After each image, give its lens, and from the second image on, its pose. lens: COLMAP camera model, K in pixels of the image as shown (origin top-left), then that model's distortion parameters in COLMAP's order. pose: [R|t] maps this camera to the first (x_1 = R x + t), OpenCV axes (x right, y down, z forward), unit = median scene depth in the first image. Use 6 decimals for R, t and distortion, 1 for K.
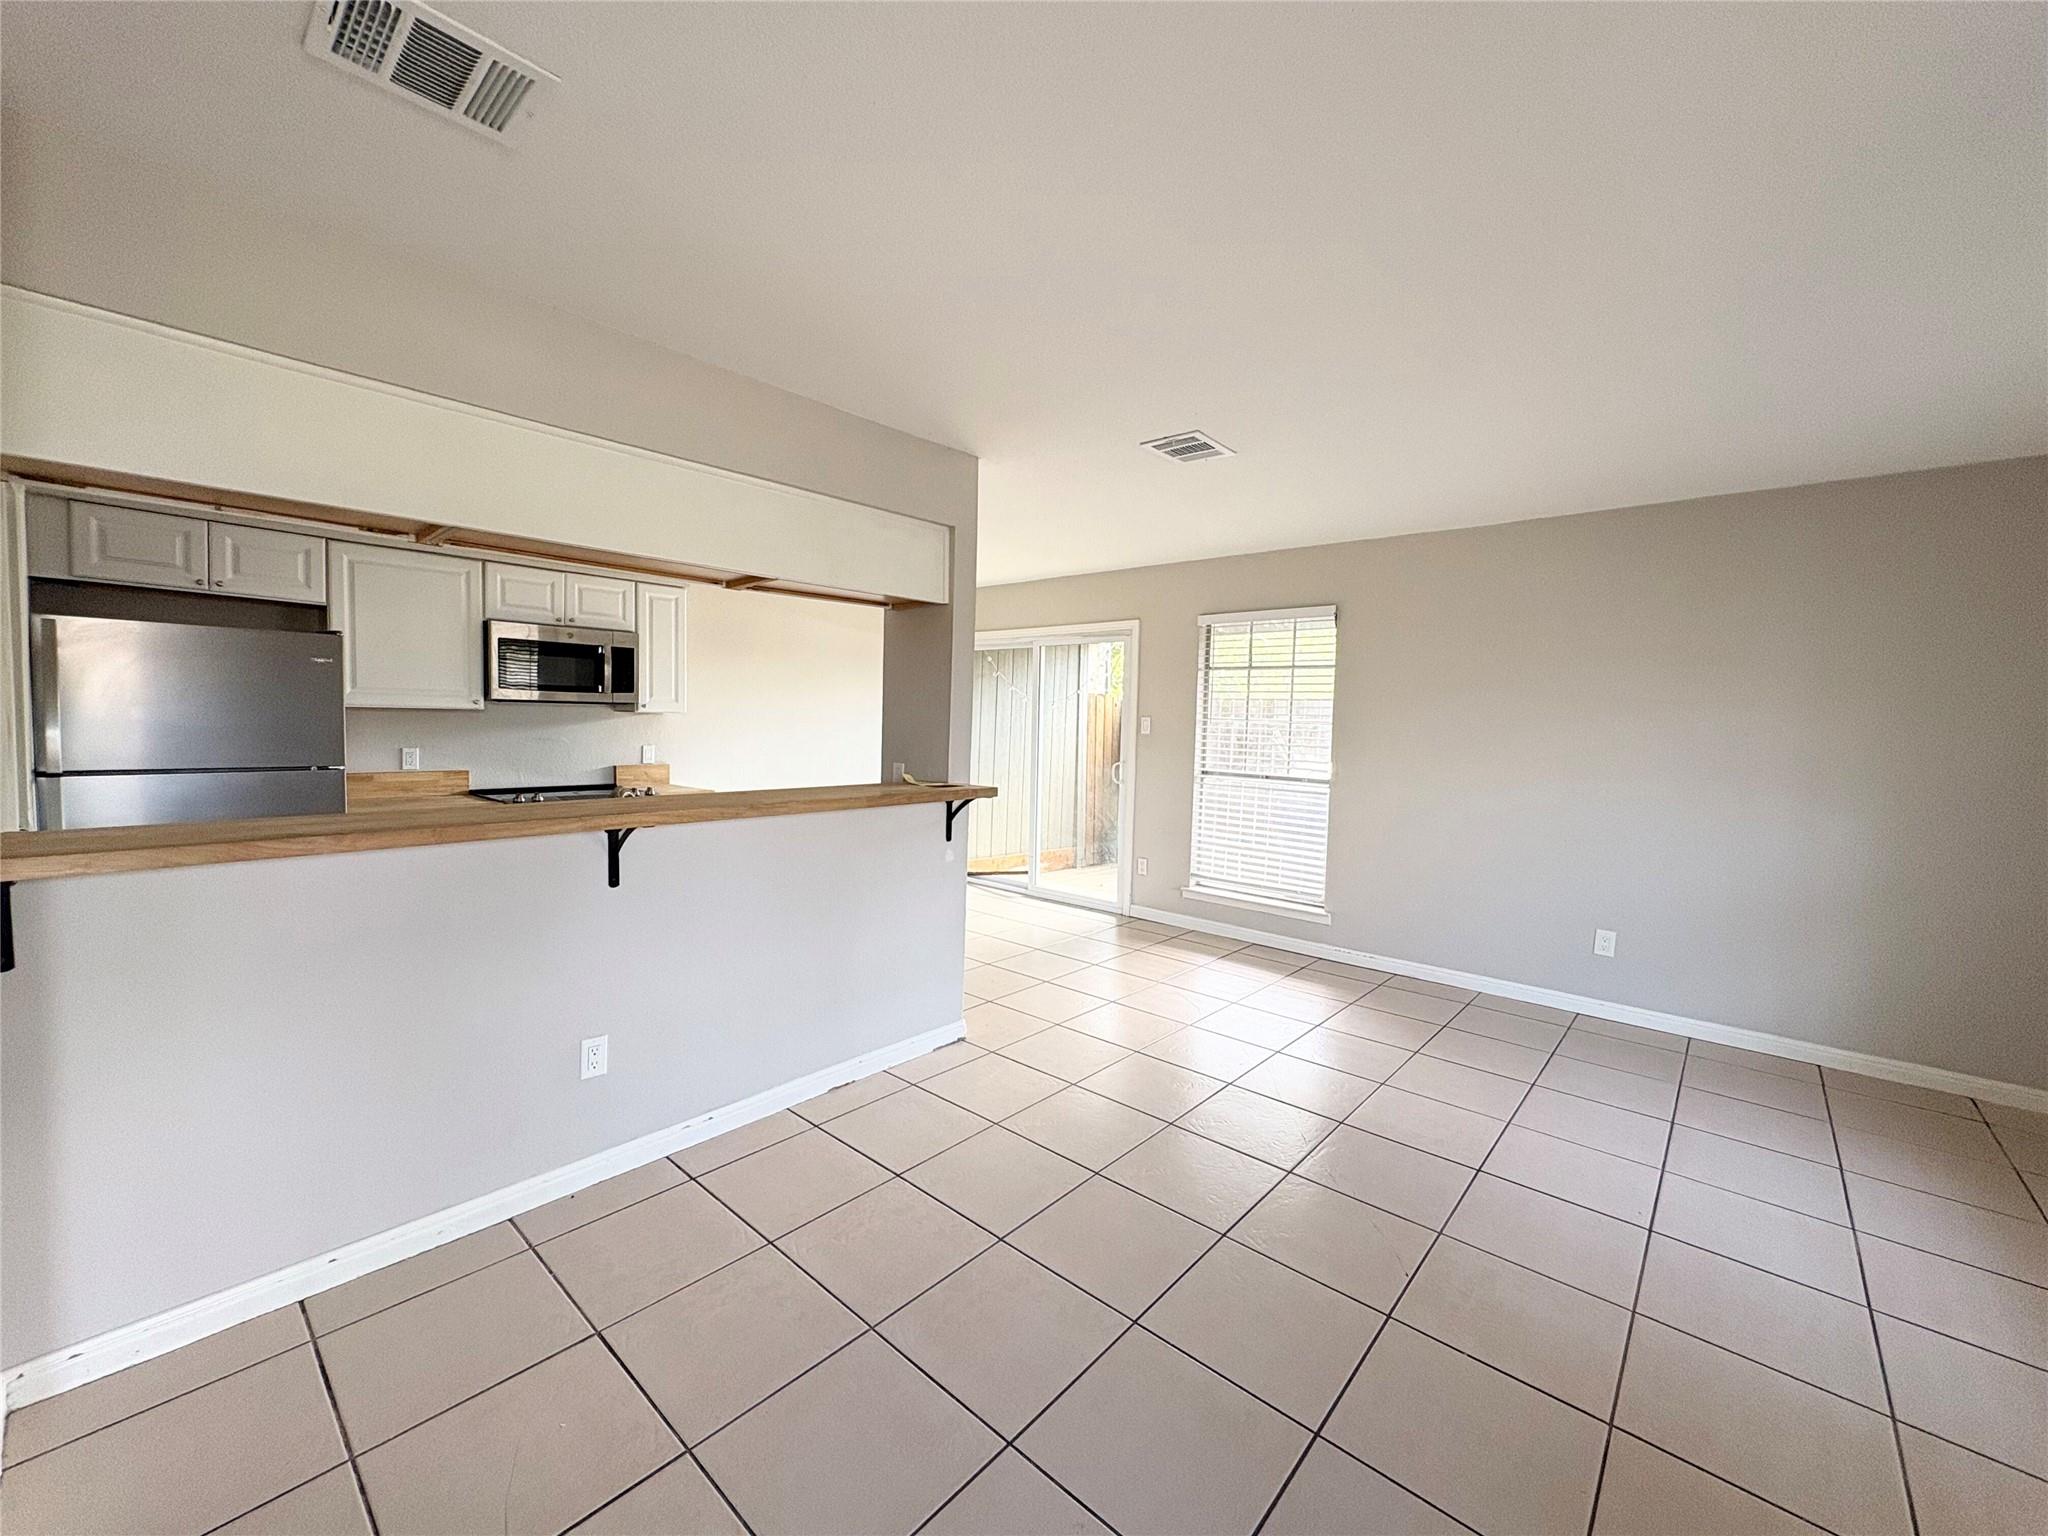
lens RADIAL K [[815.6, 0, 1019.0], [0, 815.6, 765.5], [0, 0, 1]] dist [-0.000905, 0.000018]
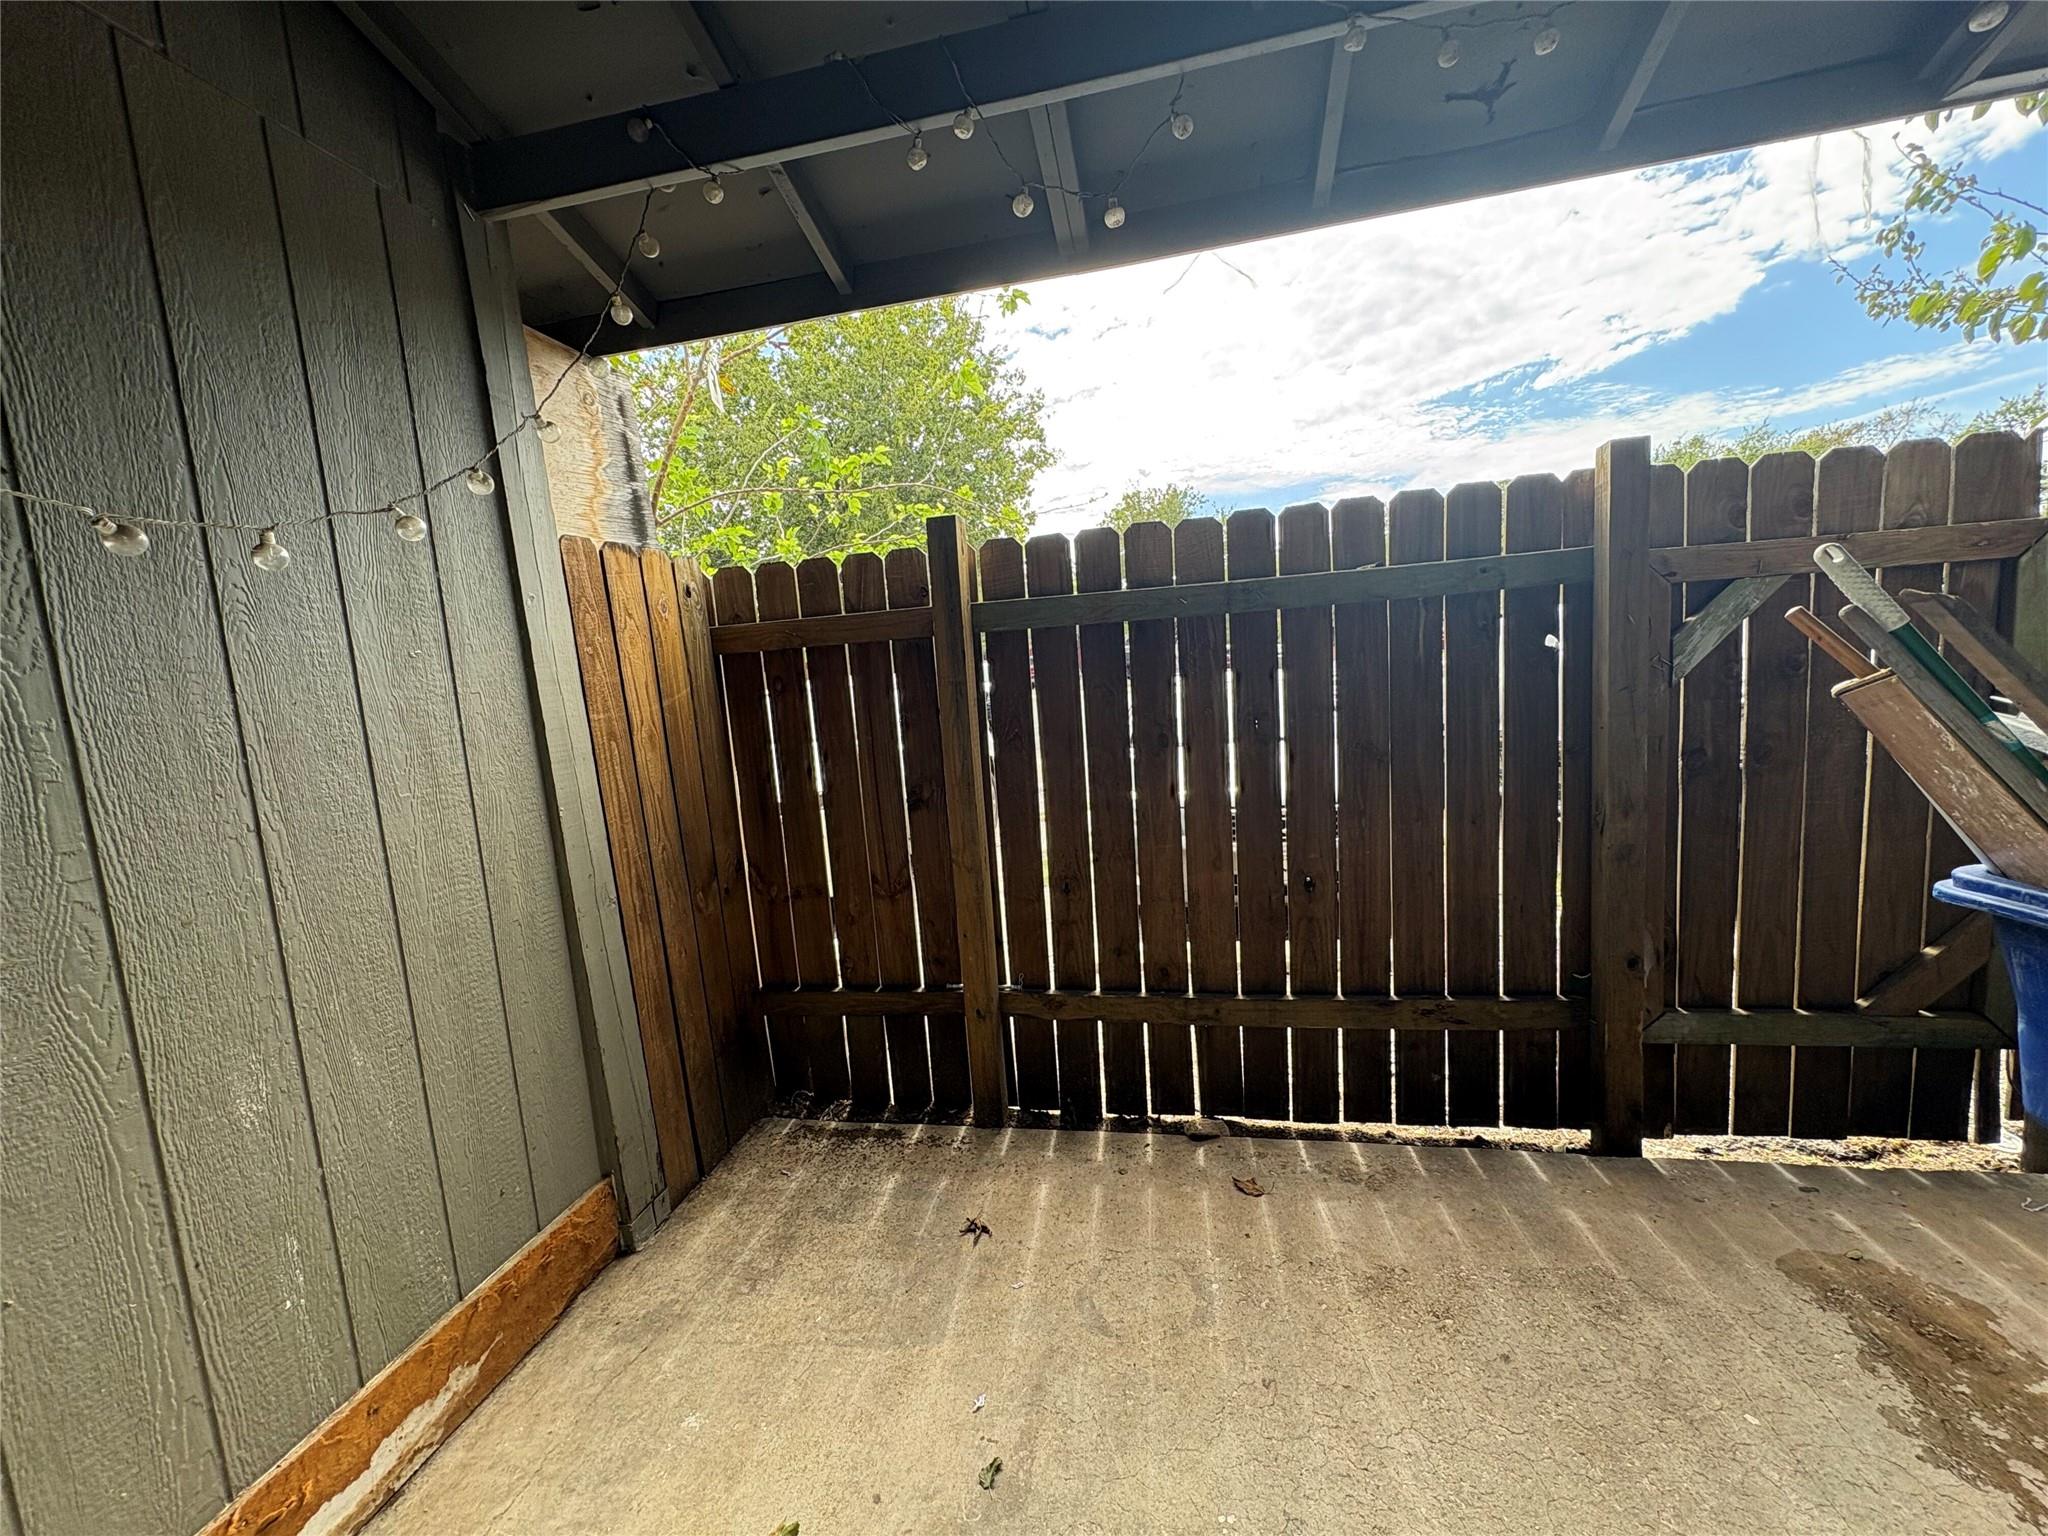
lens RADIAL K [[815.6, 0, 1019.0], [0, 815.6, 764.5], [0, 0, 1]] dist [-0.000905, 0.000018]
pose [[0.861086, -0.160490, 0.482467, 0.141021], [0.131101, 0.986874, 0.094294, -0.052541], [-0.491267, -0.017943, 0.870824, 1.367846]]
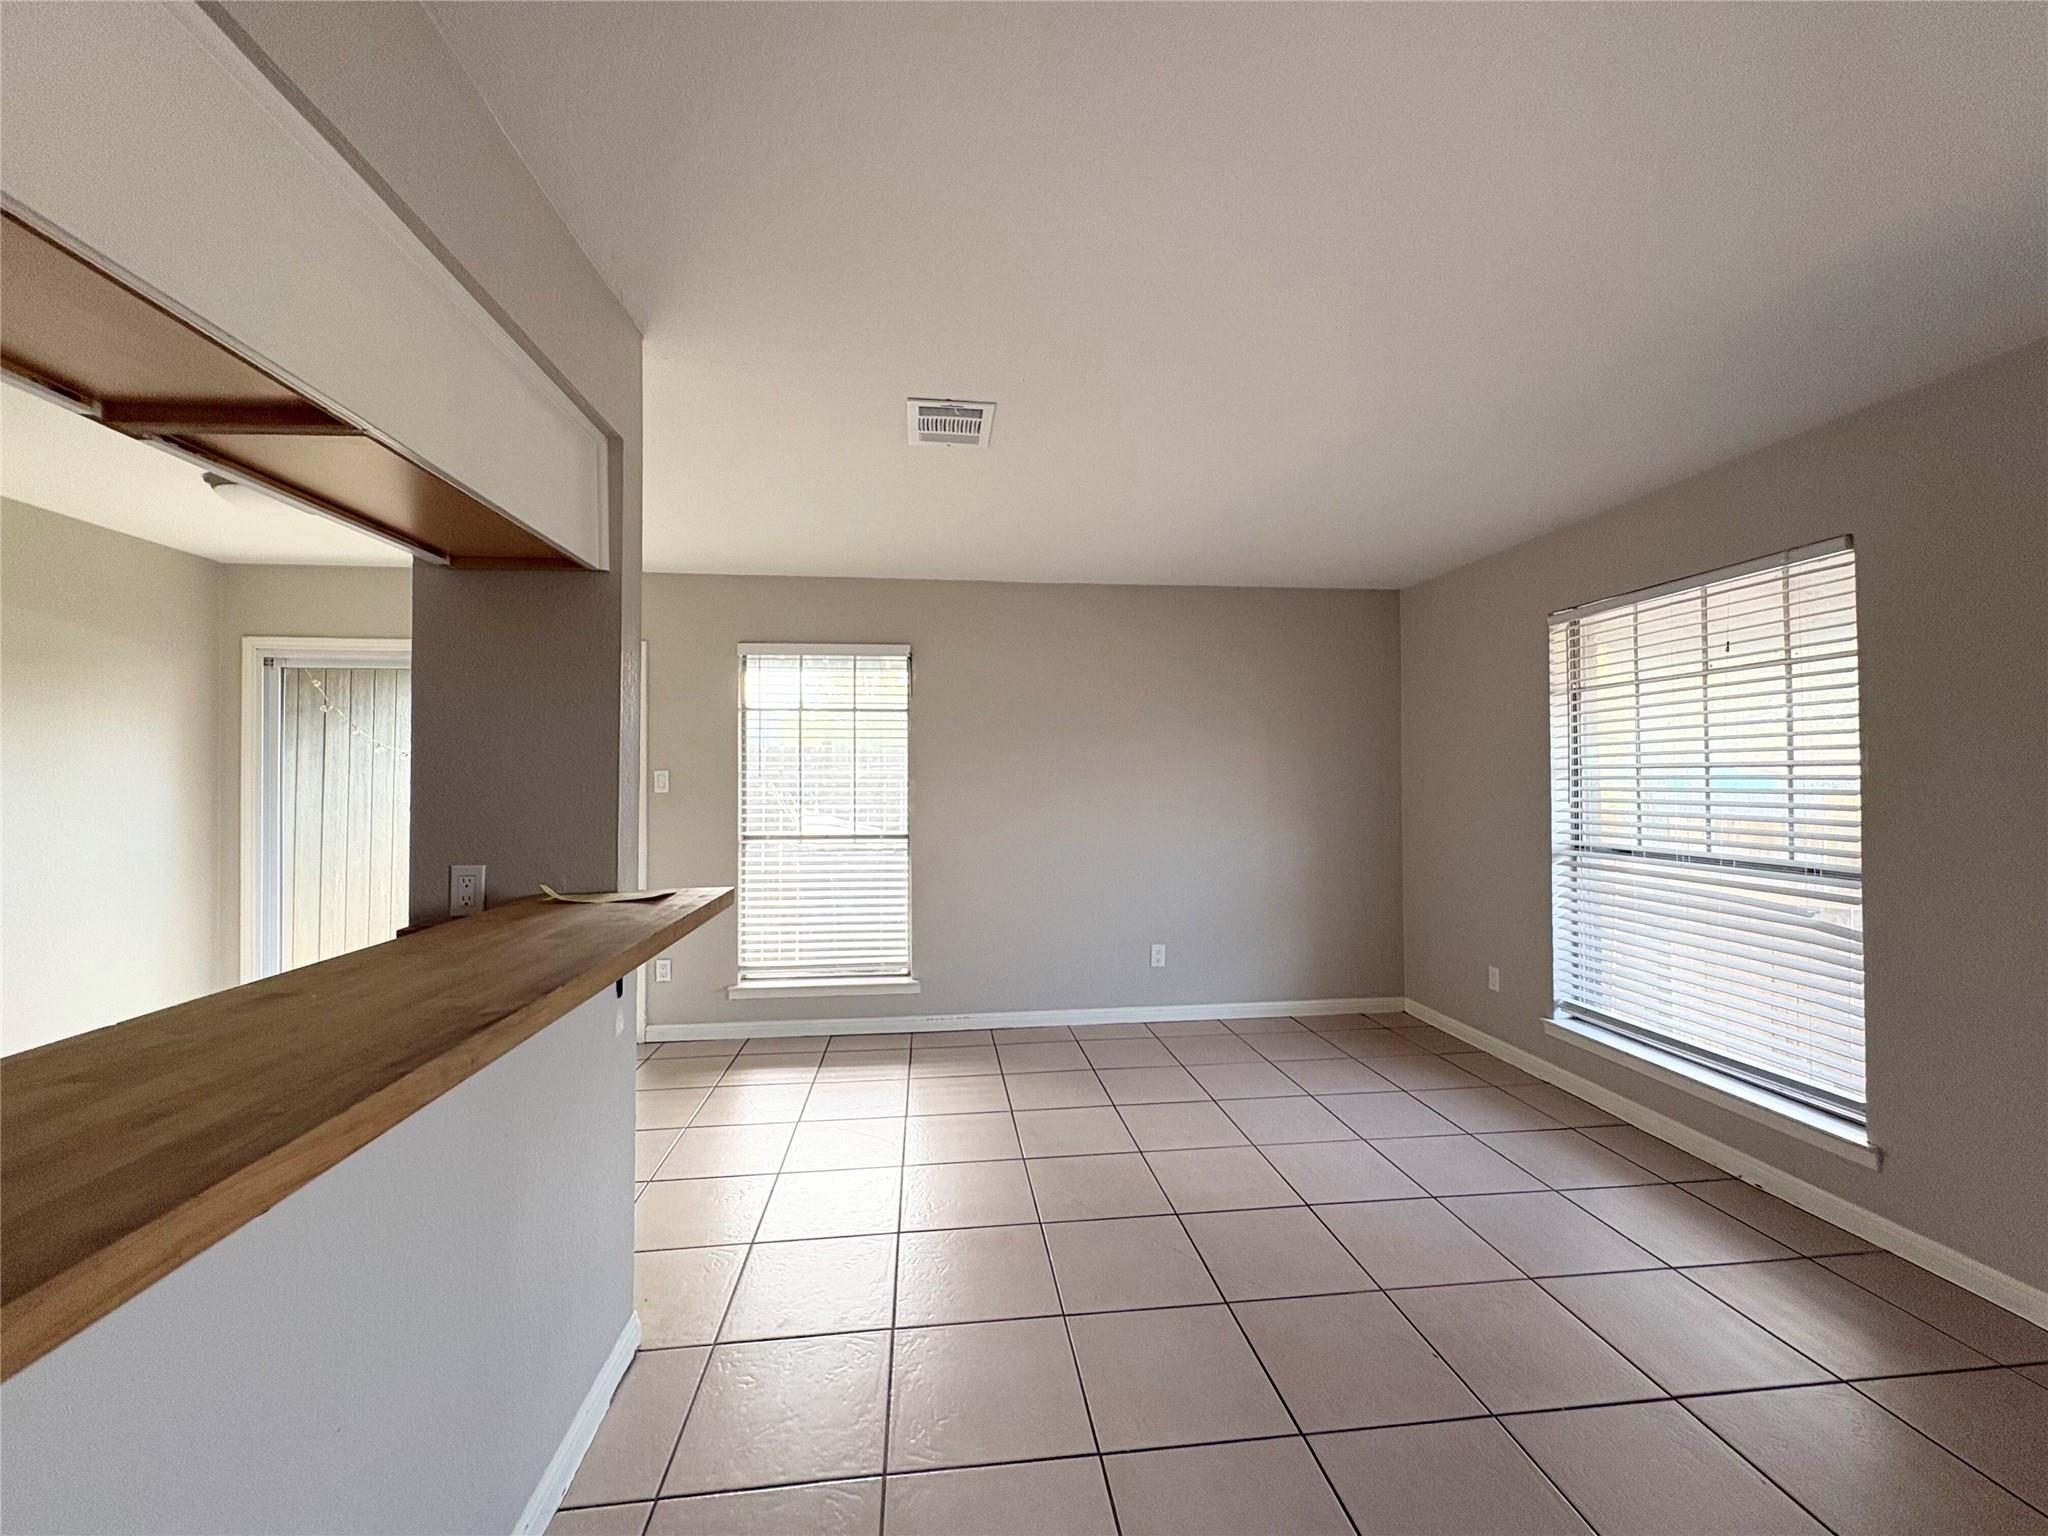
lens RADIAL K [[815.6, 0, 1025.1], [0, 815.6, 766.3], [0, 0, 1]] dist [-0.000905, 0.000018]
pose [[0.660860, -0.017192, 0.750312, -0.233370], [0.064255, 0.997363, -0.033741, -0.020091], [-0.747753, 0.070510, 0.660222, 0.309897]]
